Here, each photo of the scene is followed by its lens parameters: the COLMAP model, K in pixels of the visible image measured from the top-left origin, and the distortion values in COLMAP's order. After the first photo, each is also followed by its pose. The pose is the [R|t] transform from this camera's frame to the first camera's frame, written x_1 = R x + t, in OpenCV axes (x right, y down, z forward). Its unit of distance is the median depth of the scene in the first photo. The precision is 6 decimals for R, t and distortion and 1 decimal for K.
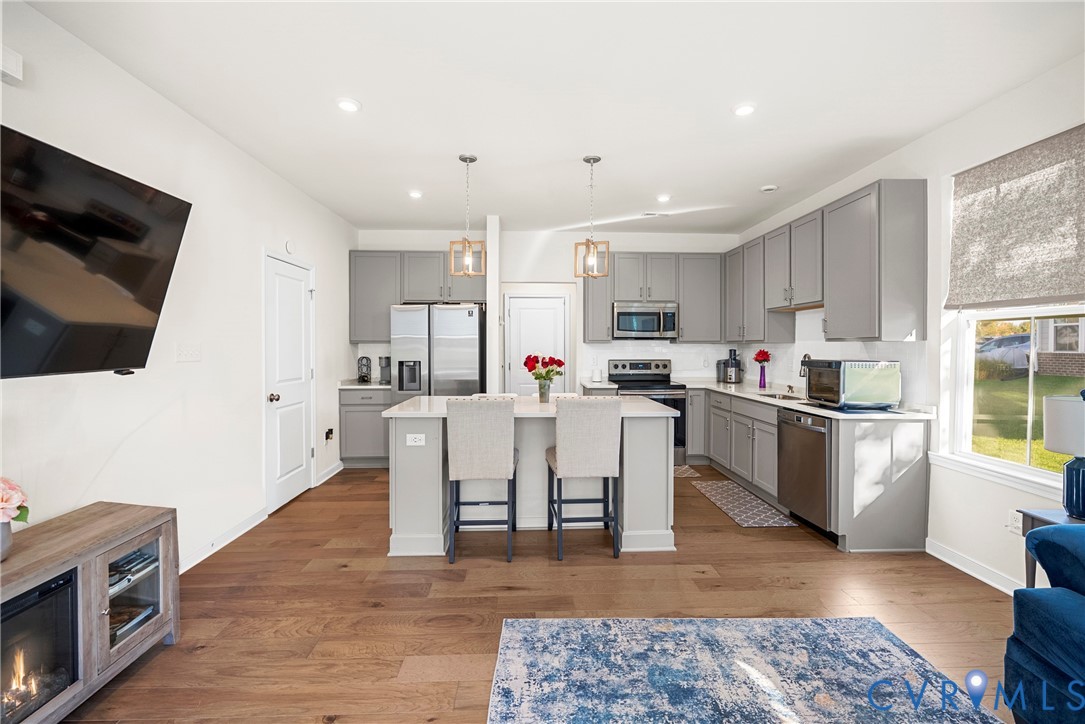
lens RADIAL K [[481.4, 0, 542.8], [0, 481.4, 350.7], [0, 0, 1]] dist [-0.008773, 0.001478]
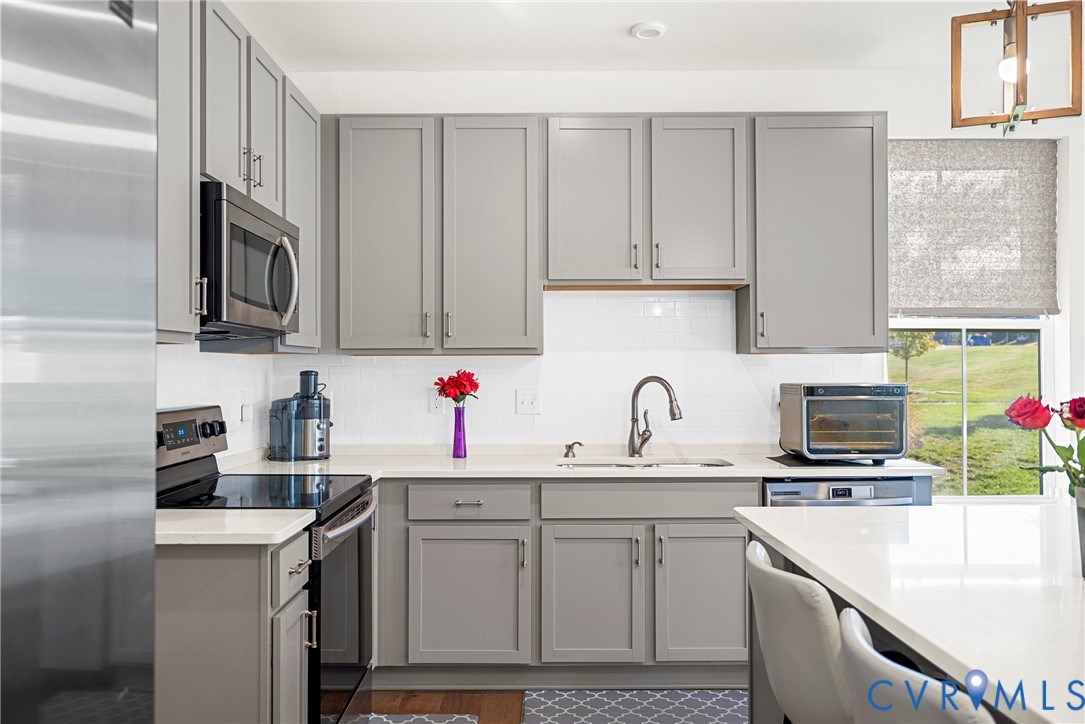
lens RADIAL K [[853.4, 0, 542.1], [0, 853.4, 360.3], [0, 0, 1]] dist [0.005176, 0.000384]
pose [[0.029630, 0.010599, 0.999505, -0.446703], [0.011758, 0.999871, -0.010951, -0.002495], [-0.999492, 0.012076, 0.029501, 1.290404]]
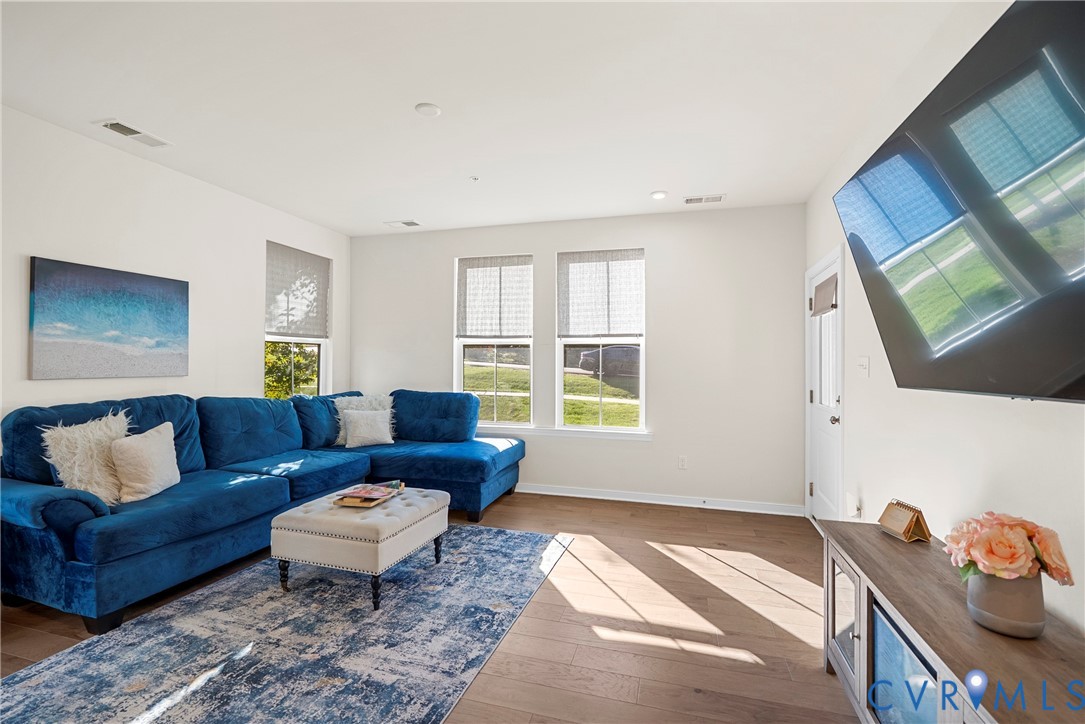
lens RADIAL K [[481.4, 0, 542.1], [0, 481.4, 358.3], [0, 0, 1]] dist [-0.008773, 0.001478]
pose [[-0.950284, -0.003010, 0.311371, -0.305320], [-0.001793, 0.999990, 0.004194, -0.003535], [-0.311380, 0.003428, -0.950279, 0.880469]]
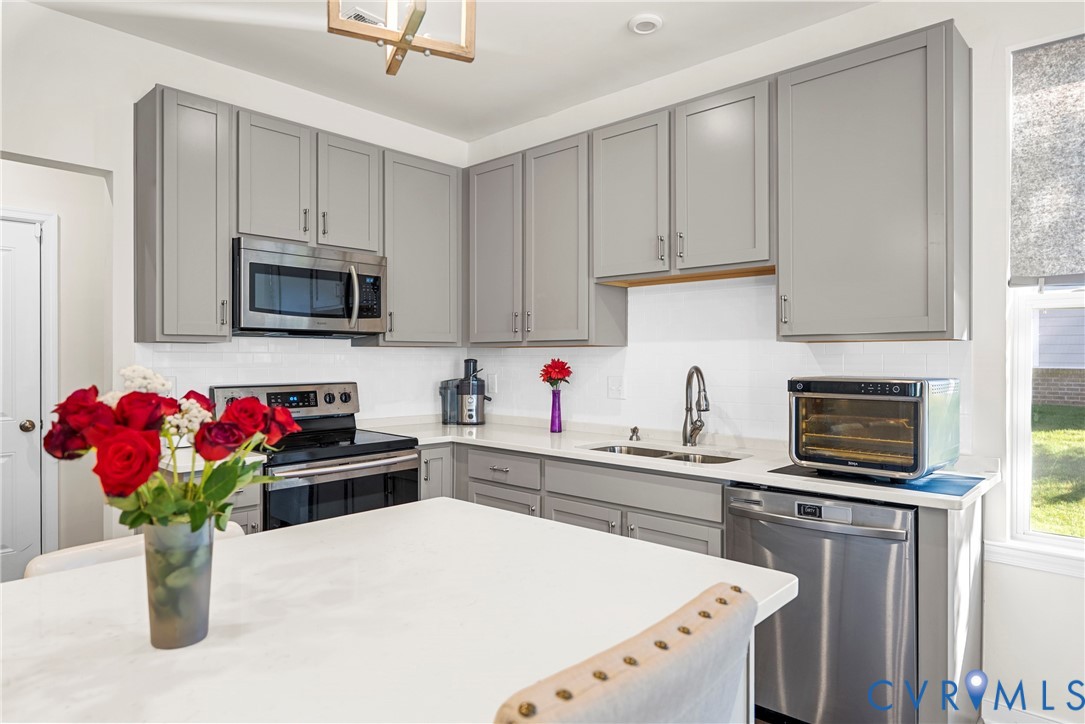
lens RADIAL K [[655.4, 0, 543.3], [0, 655.4, 357.1], [0, 0, 1]] dist [-0.004384, 0.003478]
pose [[0.705802, 0.000417, 0.708409, -0.078547], [0.006325, 0.999956, -0.006891, 0.000636], [-0.708381, 0.009344, 0.705768, 0.728639]]
